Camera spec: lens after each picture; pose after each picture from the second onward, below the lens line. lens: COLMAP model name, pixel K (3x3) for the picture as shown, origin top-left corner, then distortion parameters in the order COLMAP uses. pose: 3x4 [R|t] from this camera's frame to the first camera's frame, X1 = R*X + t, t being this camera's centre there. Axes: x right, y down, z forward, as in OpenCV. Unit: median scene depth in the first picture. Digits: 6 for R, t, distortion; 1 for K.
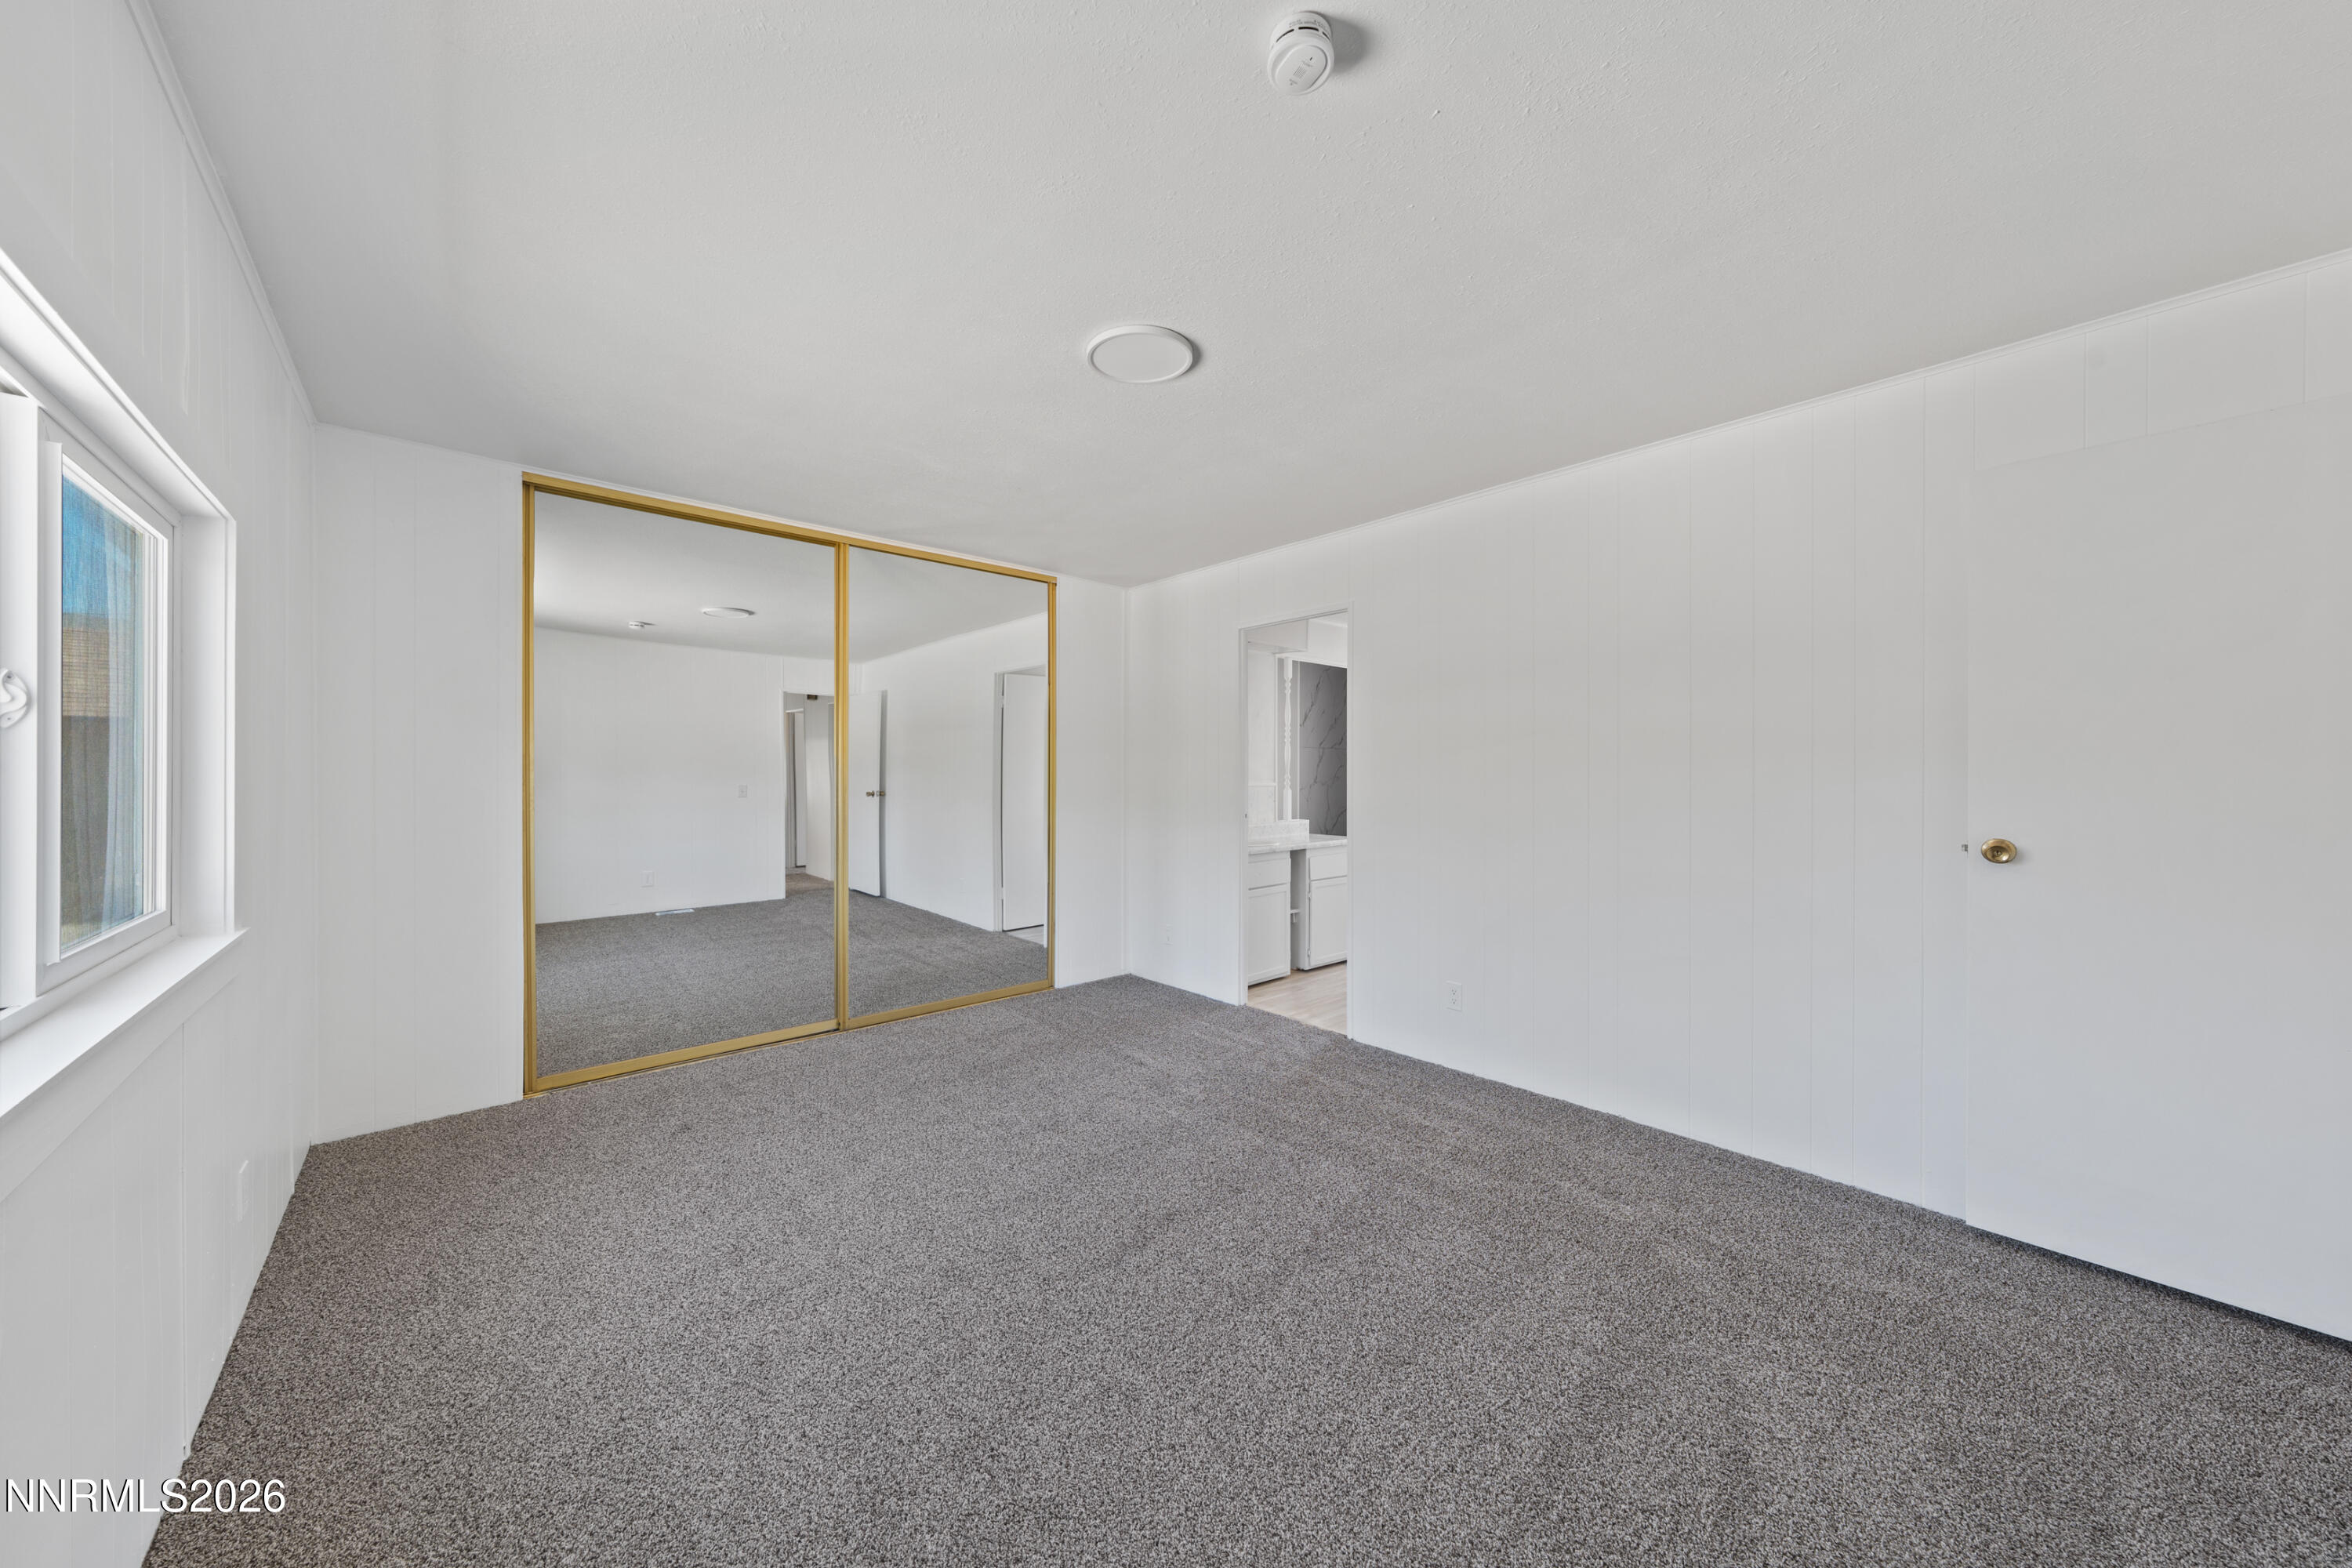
lens RADIAL K [[795.0, 0, 1170.0], [0, 795.0, 776.1], [0, 0, 1]] dist [-0.001073, -0.000297]
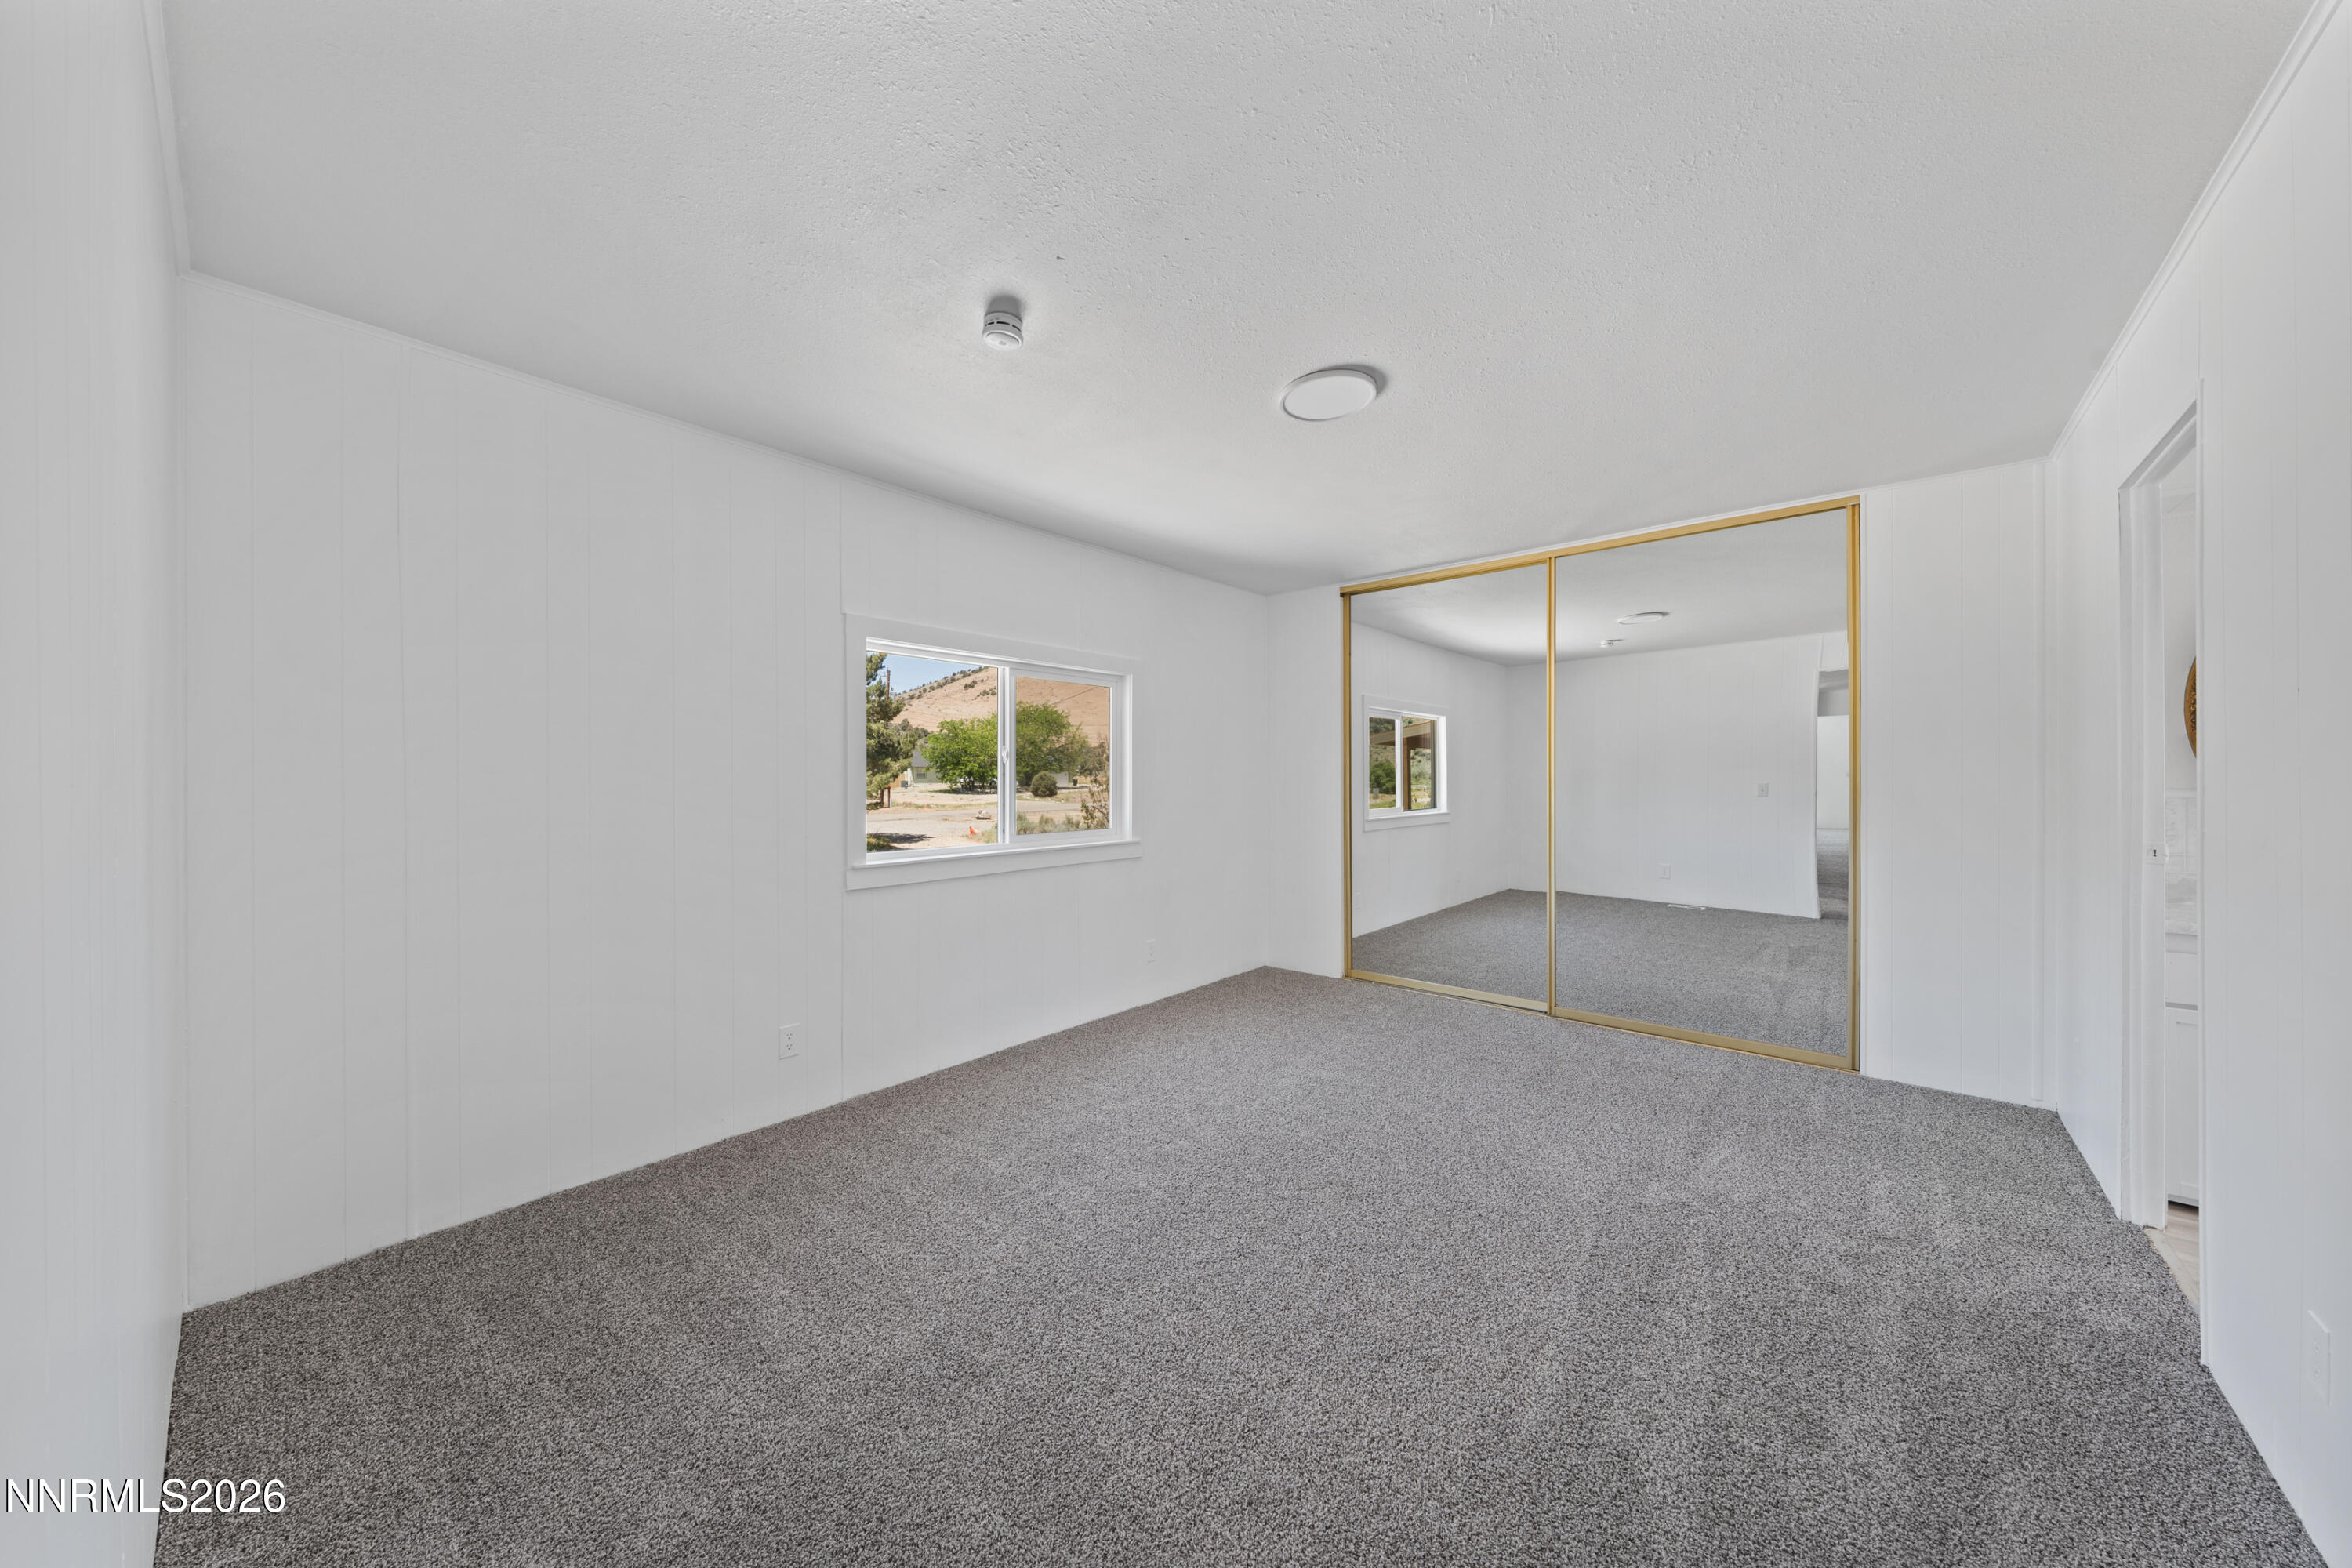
lens RADIAL K [[795.0, 0, 1171.0], [0, 795.0, 780.2], [0, 0, 1]] dist [-0.001073, -0.000297]
pose [[0.127915, 0.003503, -0.991779, 0.562205], [0.002803, 0.999988, 0.003894, -0.000526], [0.991781, -0.003278, 0.127903, 0.349394]]
